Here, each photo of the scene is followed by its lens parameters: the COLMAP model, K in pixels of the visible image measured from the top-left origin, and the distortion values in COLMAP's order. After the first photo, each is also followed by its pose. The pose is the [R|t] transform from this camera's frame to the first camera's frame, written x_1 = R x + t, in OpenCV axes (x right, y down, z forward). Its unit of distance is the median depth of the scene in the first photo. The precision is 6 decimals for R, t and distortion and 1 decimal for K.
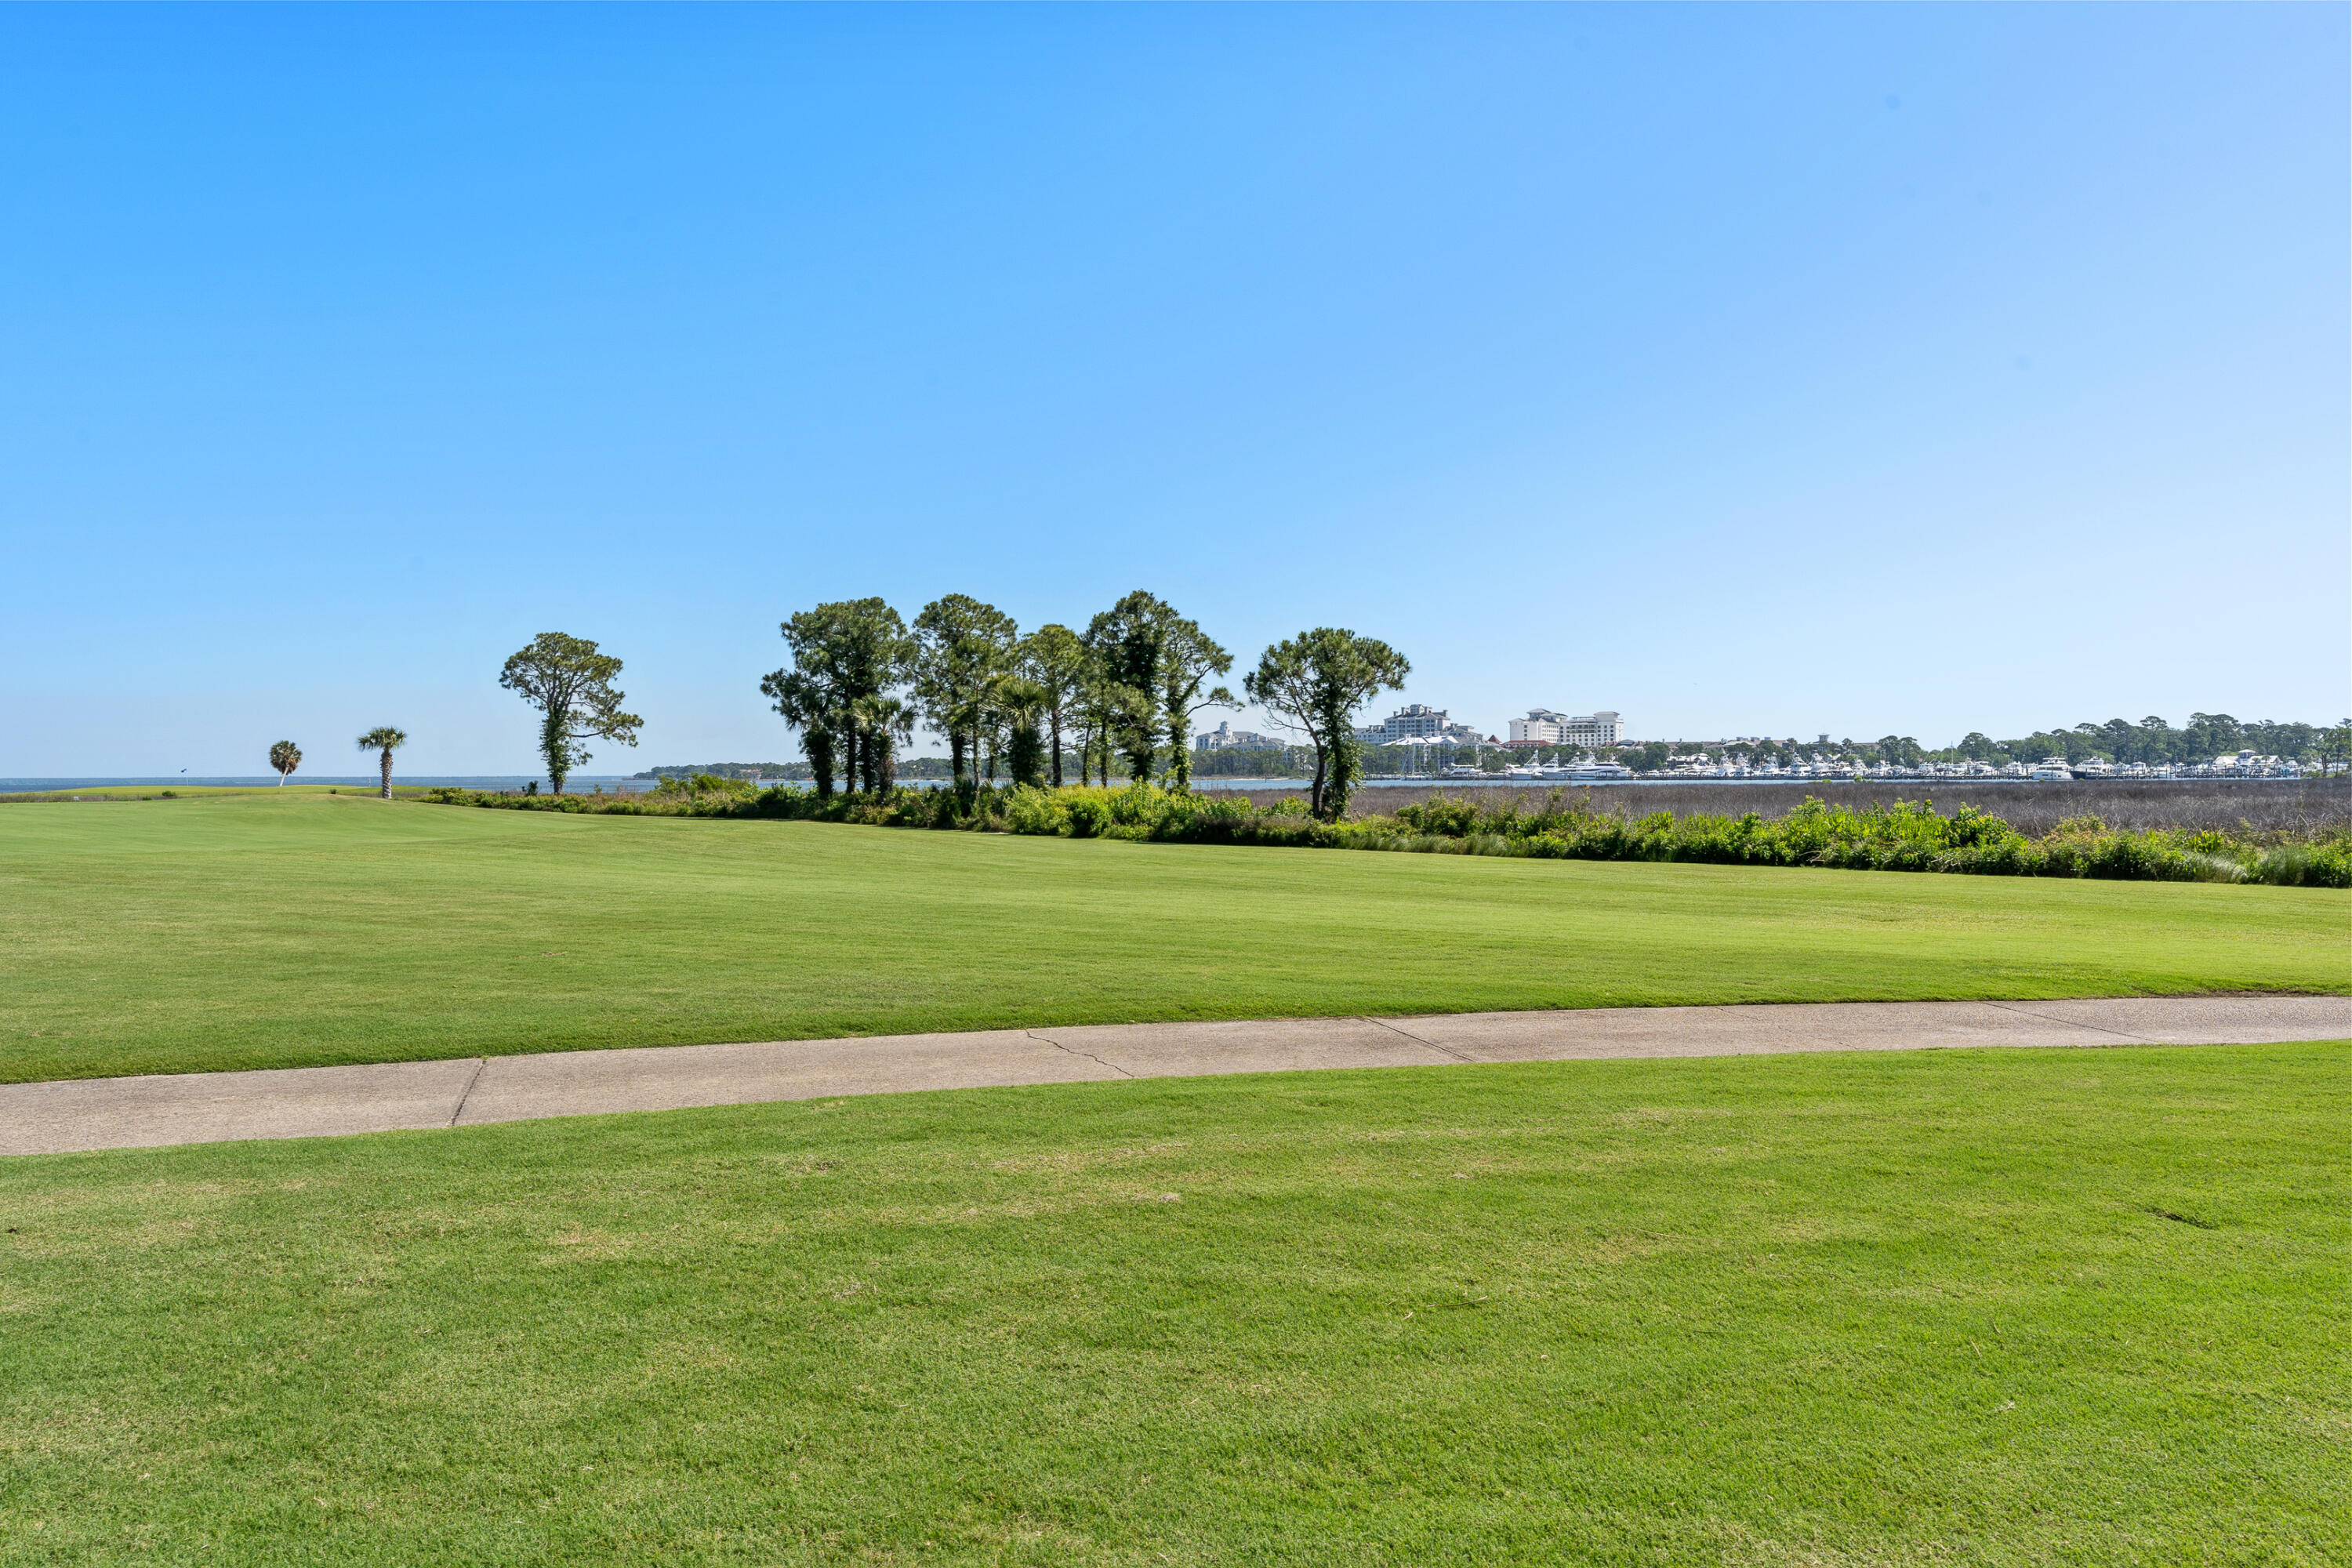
lens RADIAL K [[1572.6, 0, 1176.0], [0, 1572.6, 784.0], [0, 0, 1]] dist [-0.004849, -0.000375]
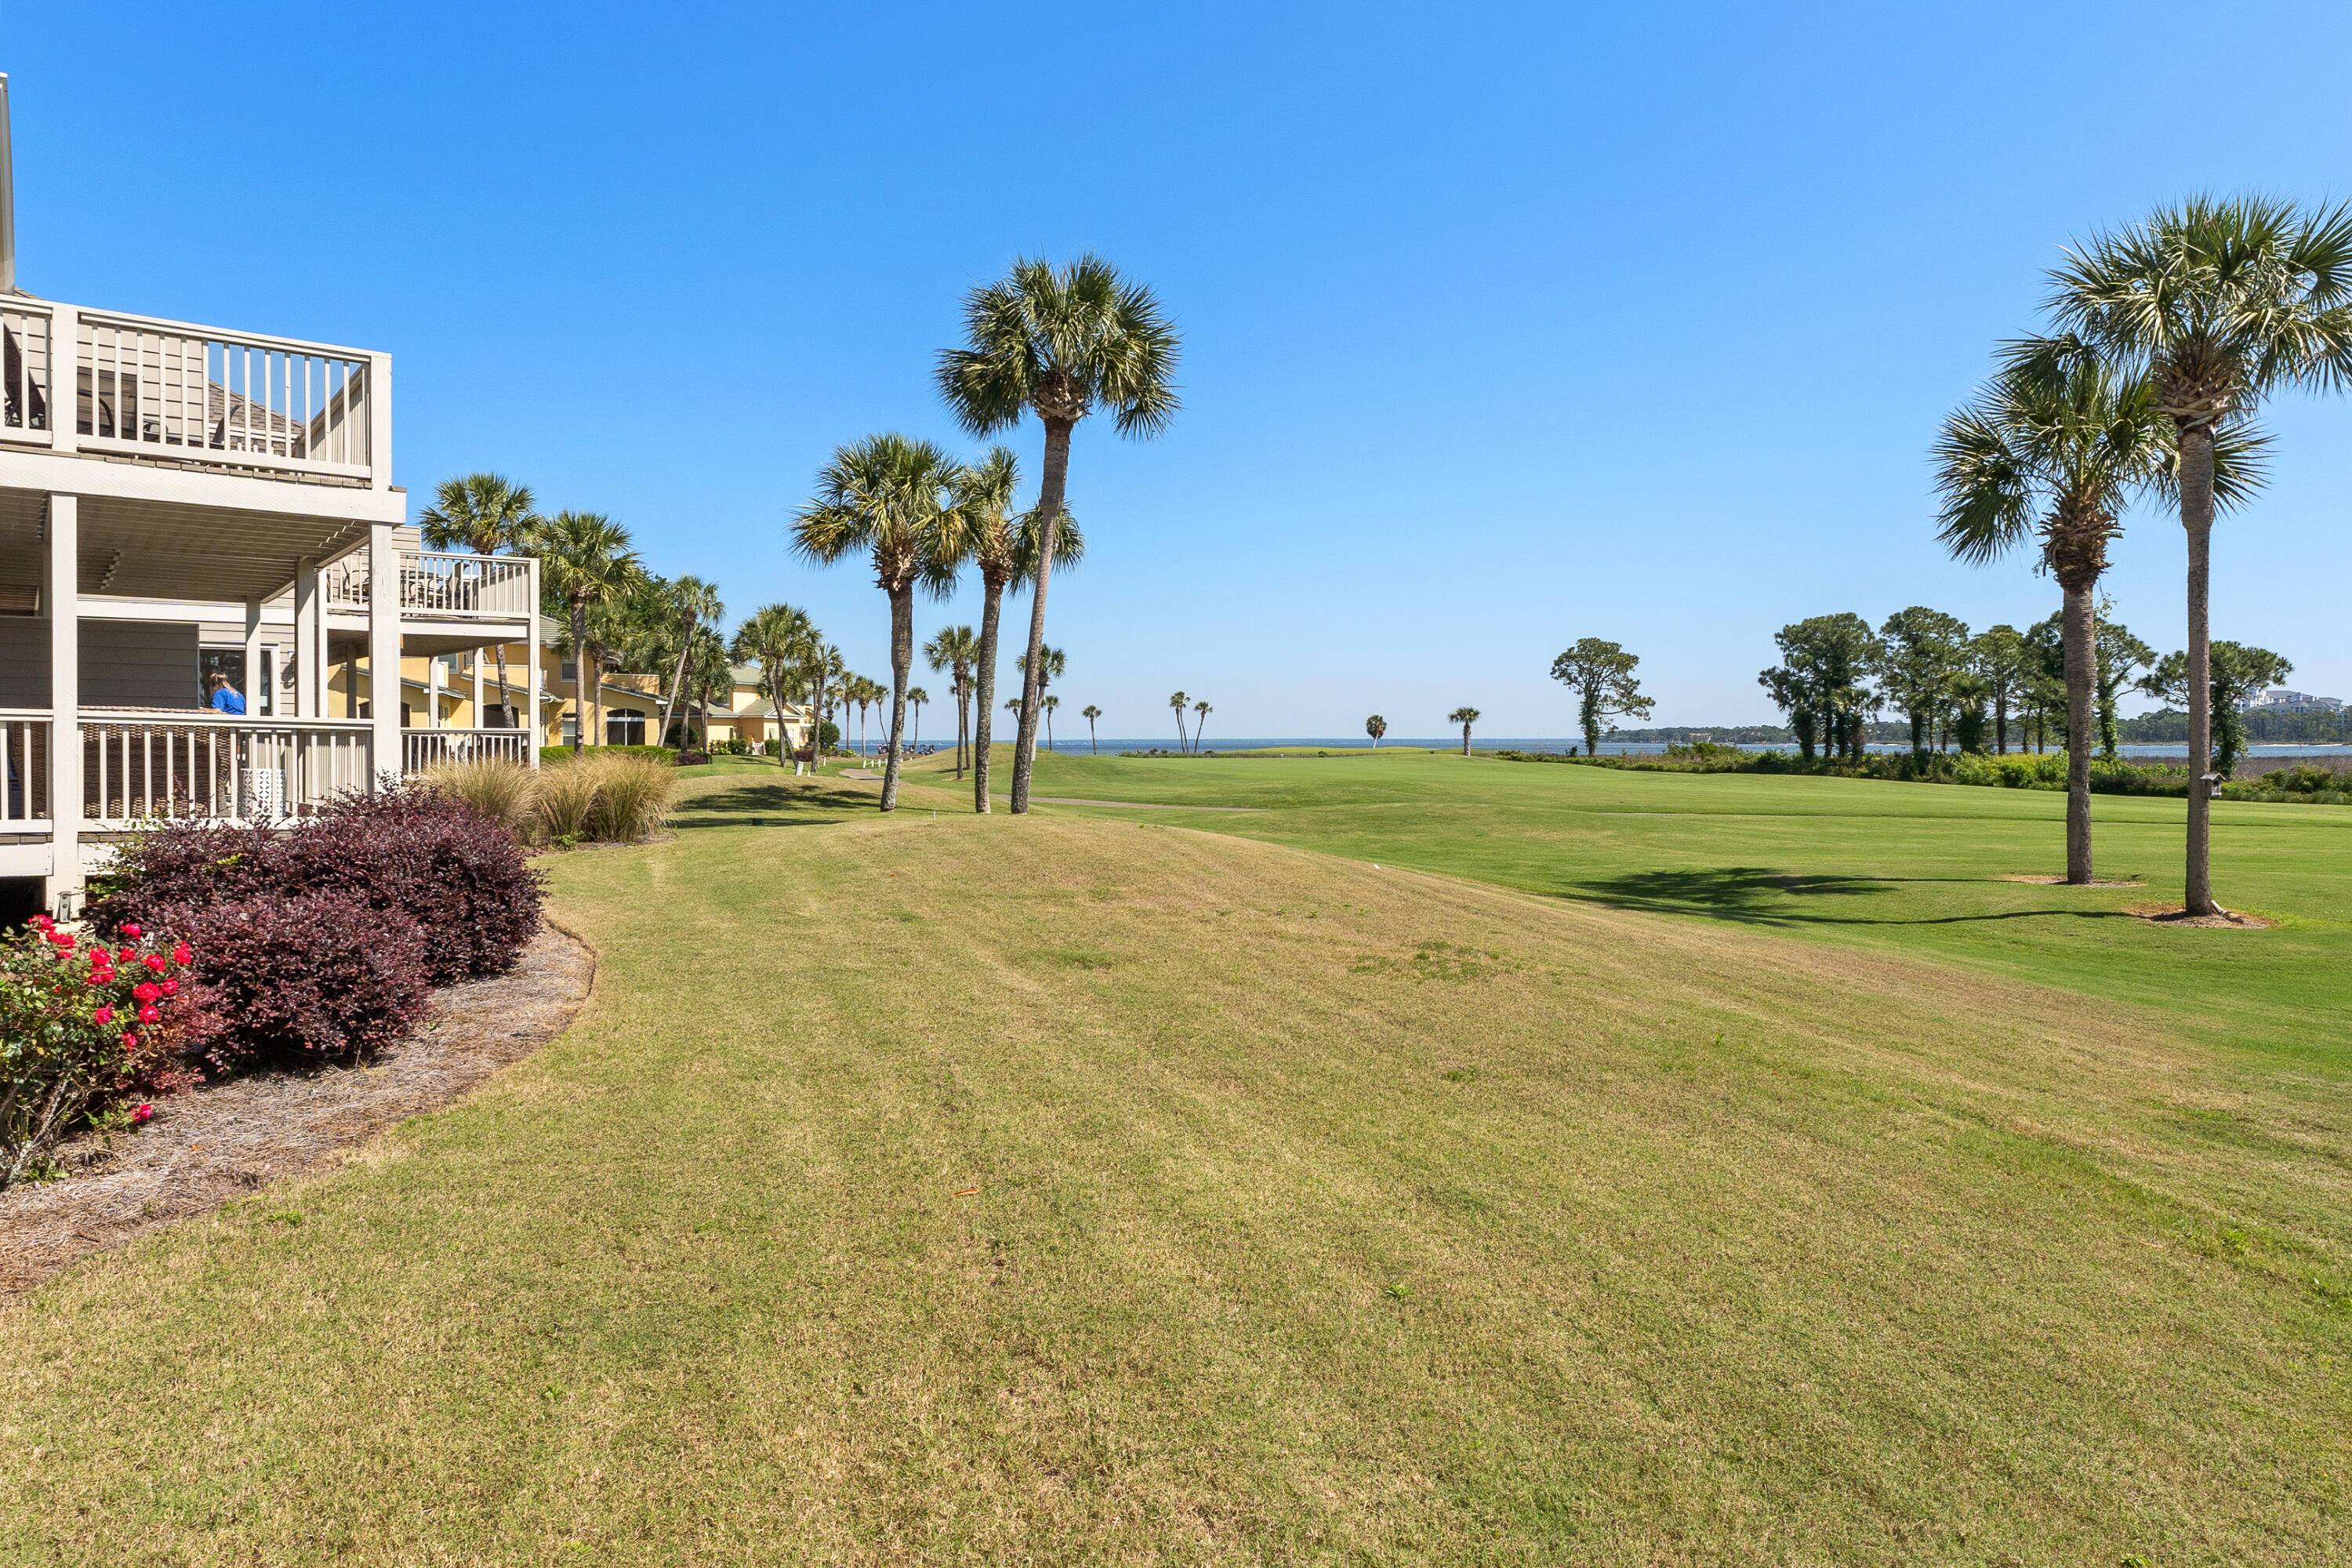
lens RADIAL K [[1429.9, 0, 1176.0], [0, 1429.9, 784.0], [0, 0, 1]] dist [-0.003202, -0.000827]
pose [[0.817166, 0.020615, -0.576034, 0.046153], [-0.005424, 0.999591, 0.028079, -0.002543], [0.576377, -0.019821, 0.816943, -0.342334]]
